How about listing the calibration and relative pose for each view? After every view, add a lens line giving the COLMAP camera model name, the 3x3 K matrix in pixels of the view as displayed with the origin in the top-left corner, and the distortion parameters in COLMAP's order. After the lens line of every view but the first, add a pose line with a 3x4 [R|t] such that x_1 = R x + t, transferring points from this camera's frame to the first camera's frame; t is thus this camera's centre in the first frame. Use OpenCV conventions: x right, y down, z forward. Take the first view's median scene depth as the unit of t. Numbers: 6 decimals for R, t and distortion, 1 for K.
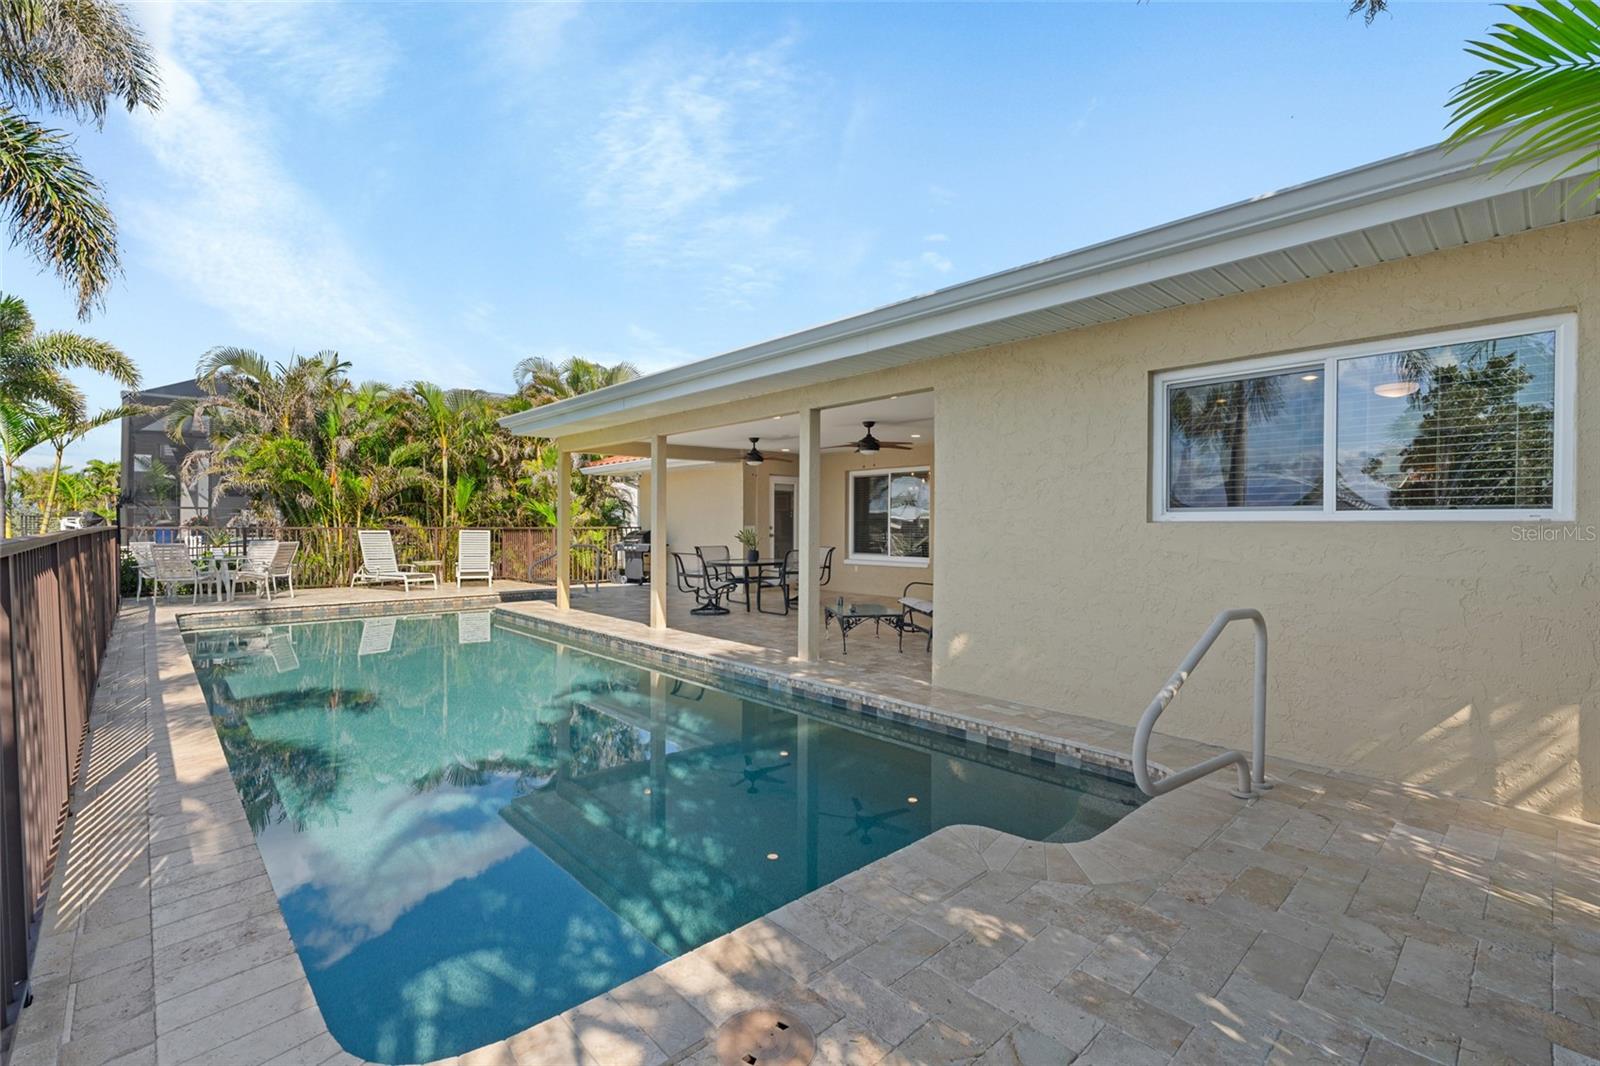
lens RADIAL K [[717.1, 0, 804.8], [0, 717.1, 535.7], [0, 0, 1]] dist [-0.005918, 0.003106]
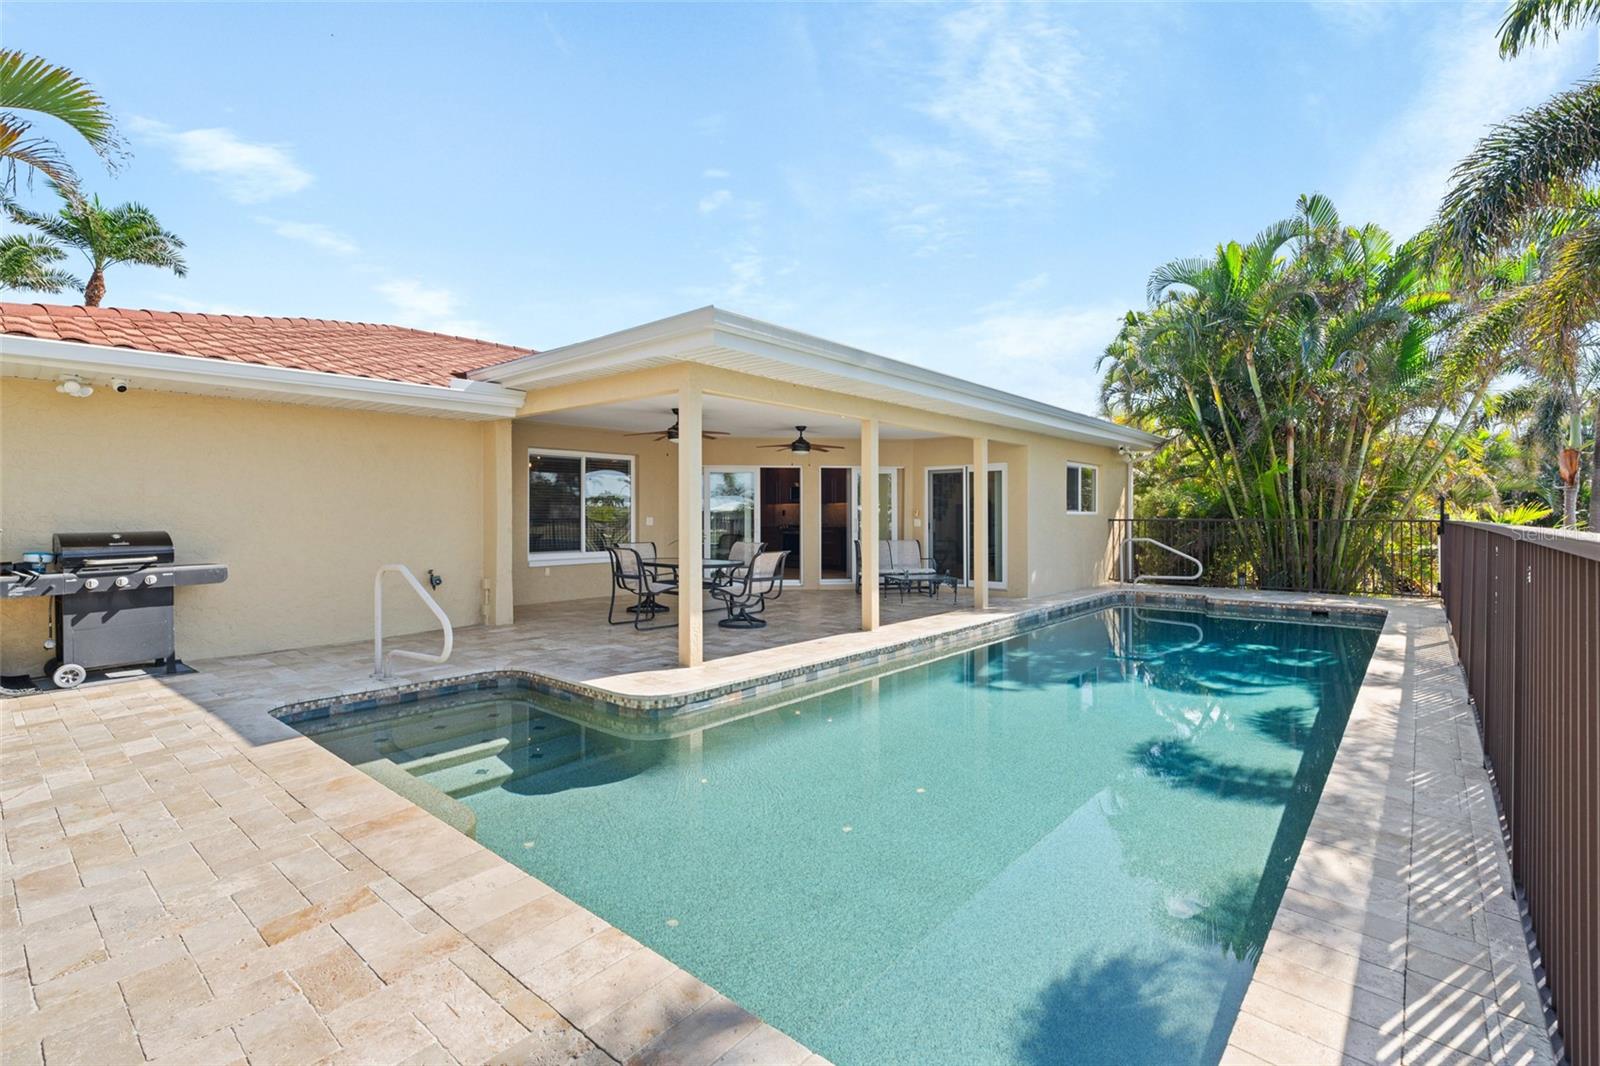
lens RADIAL K [[717.1, 0, 794.2], [0, 717.1, 532.7], [0, 0, 1]] dist [-0.005918, 0.003106]
pose [[-0.102719, -0.023442, 0.994434, -1.042053], [0.016444, 0.999546, 0.025261, -0.018876], [-0.994574, 0.018947, -0.102287, 1.125376]]
